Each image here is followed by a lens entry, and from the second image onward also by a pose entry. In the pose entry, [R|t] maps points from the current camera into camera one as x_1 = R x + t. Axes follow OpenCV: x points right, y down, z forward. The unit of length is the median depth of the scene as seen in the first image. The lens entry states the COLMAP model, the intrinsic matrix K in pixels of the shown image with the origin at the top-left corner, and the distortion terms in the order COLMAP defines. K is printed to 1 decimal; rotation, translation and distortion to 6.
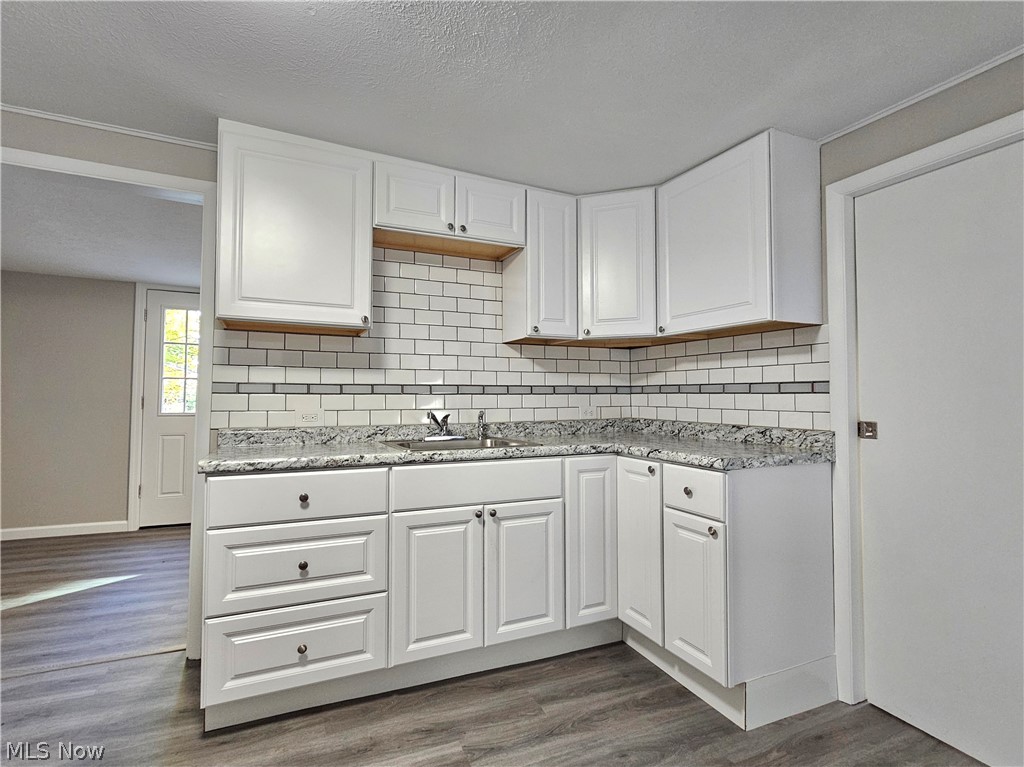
lens RADIAL K [[494.3, 0, 497.1], [0, 494.3, 382.8], [0, 0, 1]] dist [0.000456, -0.000015]
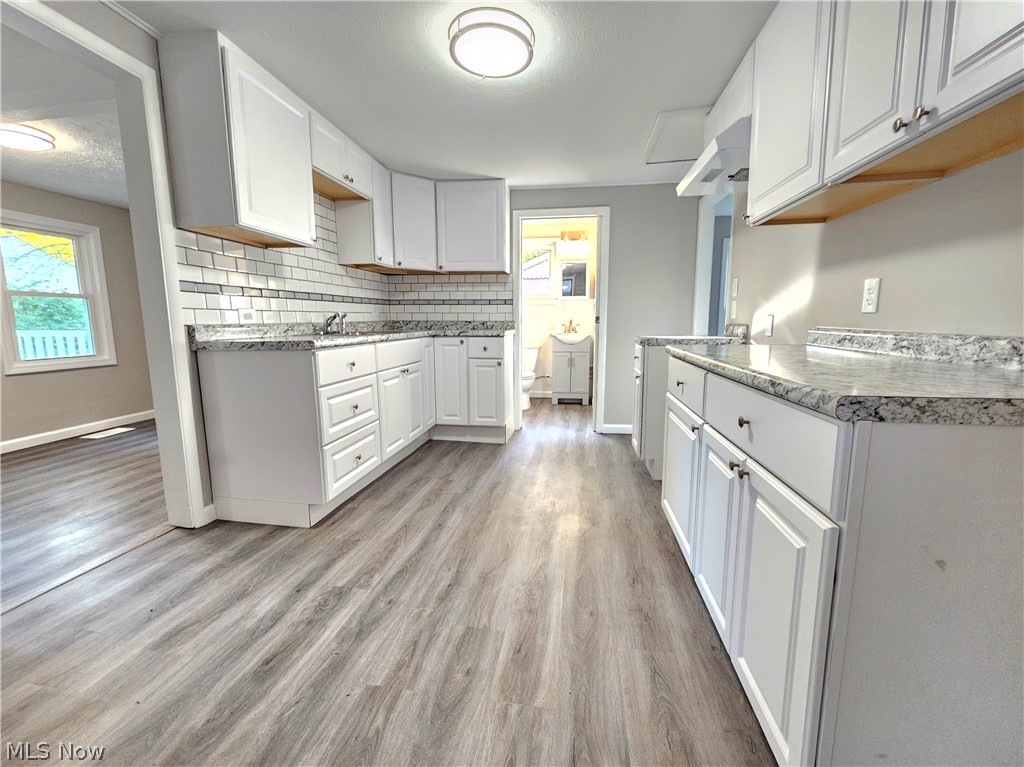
lens RADIAL K [[433.9, 0, 517.1], [0, 433.9, 379.5], [0, 0, 1]] dist [-0.000667, 0.000091]
pose [[0.534028, -0.119159, 0.837027, -0.947041], [-0.023573, 0.987535, 0.155624, 0.044702], [-0.845138, -0.102839, 0.524563, -0.106194]]
